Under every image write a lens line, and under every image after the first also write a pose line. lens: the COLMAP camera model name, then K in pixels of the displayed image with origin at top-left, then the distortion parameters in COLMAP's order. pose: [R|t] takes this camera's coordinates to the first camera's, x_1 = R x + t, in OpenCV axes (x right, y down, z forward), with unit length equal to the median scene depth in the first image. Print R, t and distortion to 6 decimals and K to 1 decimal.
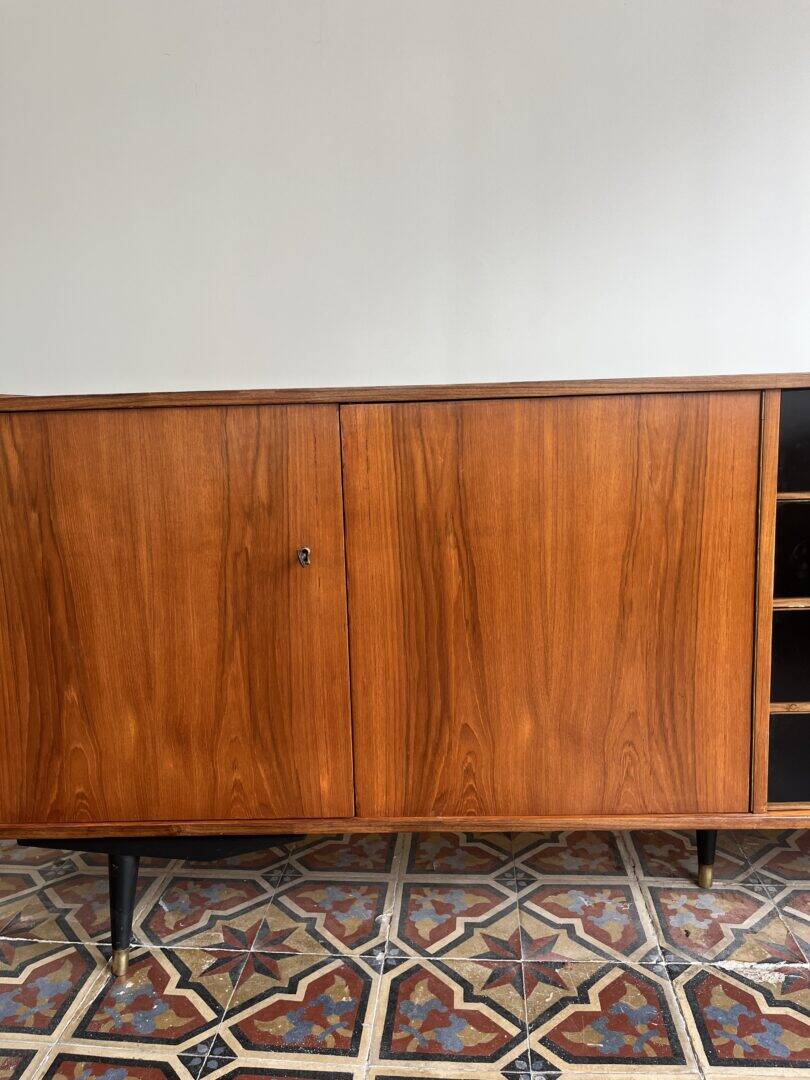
lens RADIAL K [[814.6, 0, 398.3], [0, 814.6, 536.0], [0, 0, 1]] dist [0.073203, -0.112650]
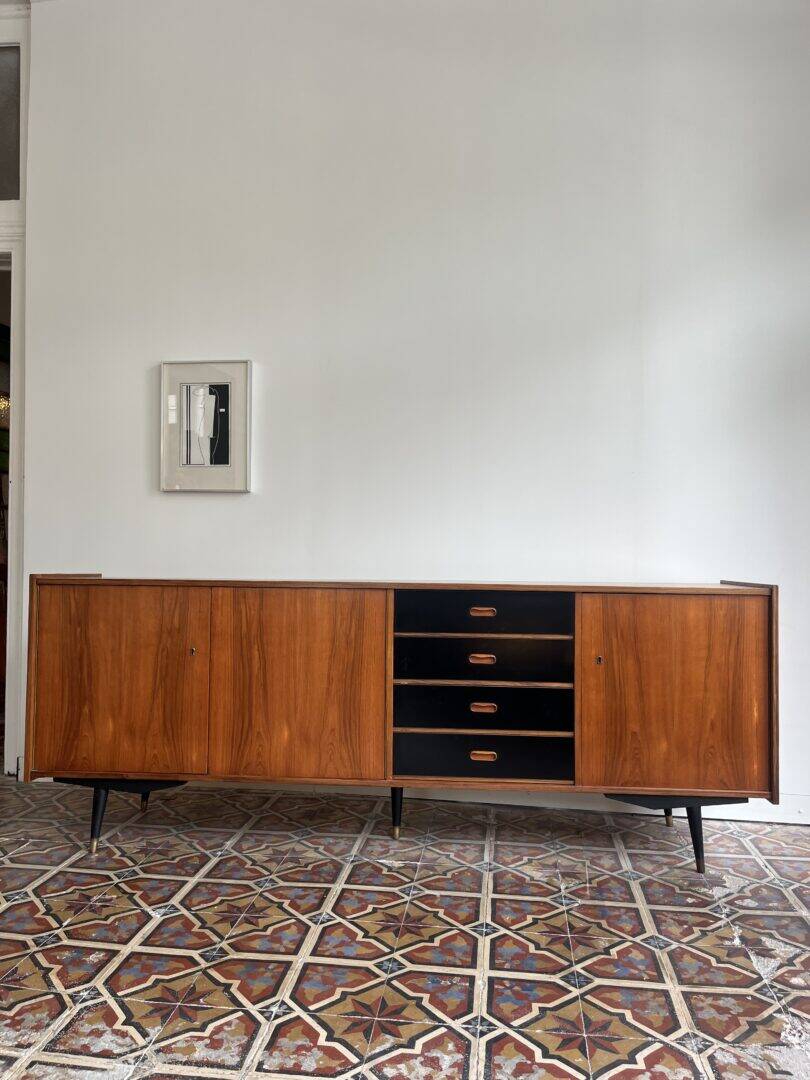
lens RADIAL K [[814.6, 0, 402.7], [0, 814.6, 547.4], [0, 0, 1]] dist [0.073203, -0.112650]
pose [[0.998543, 0.041986, -0.033905, 0.513854], [-0.047235, 0.983816, -0.172843, 0.101297], [0.026100, 0.174193, 0.984366, -1.239241]]
